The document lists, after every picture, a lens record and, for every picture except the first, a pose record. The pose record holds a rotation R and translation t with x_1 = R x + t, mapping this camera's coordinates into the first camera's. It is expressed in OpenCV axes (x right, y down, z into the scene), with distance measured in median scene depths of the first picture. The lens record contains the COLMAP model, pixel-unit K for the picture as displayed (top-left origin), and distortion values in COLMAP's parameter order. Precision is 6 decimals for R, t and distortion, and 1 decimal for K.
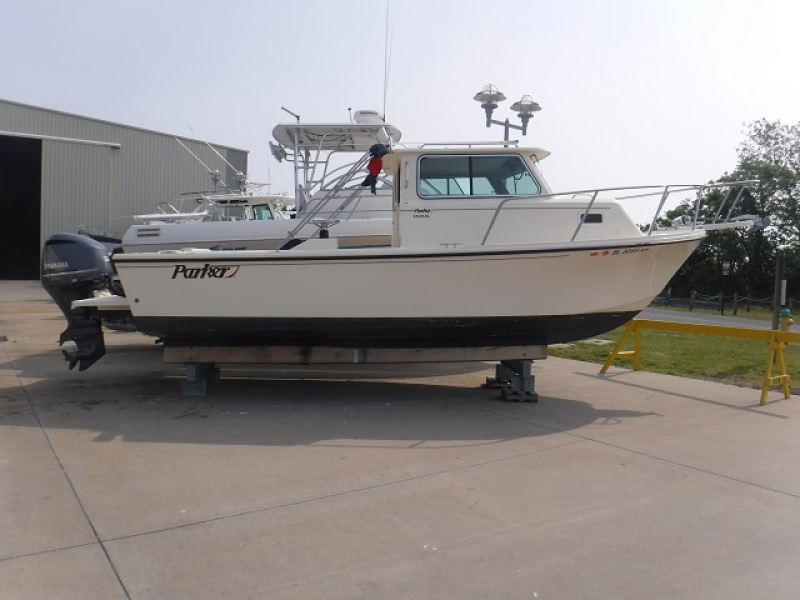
lens RADIAL K [[653.8, 0, 396.4], [0, 653.8, 310.3], [0, 0, 1]] dist [-0.103268, 0.022009]
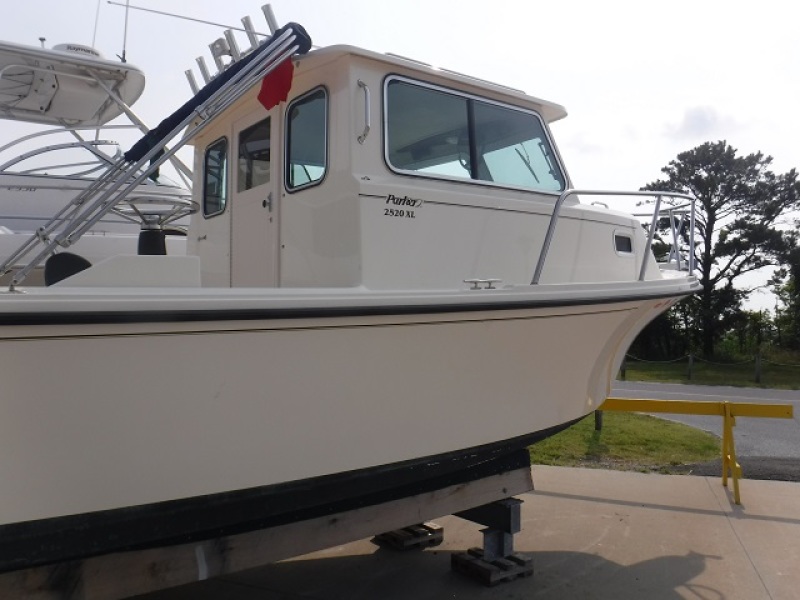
lens RADIAL K [[647.8, 0, 397.1], [0, 647.8, 304.1], [0, 0, 1]] dist [-0.118234, 0.048775]
pose [[0.819311, 0.005614, 0.573322, -0.182975], [0.041724, 0.996717, -0.069386, -0.053038], [-0.571829, 0.080769, 0.816387, 0.612802]]
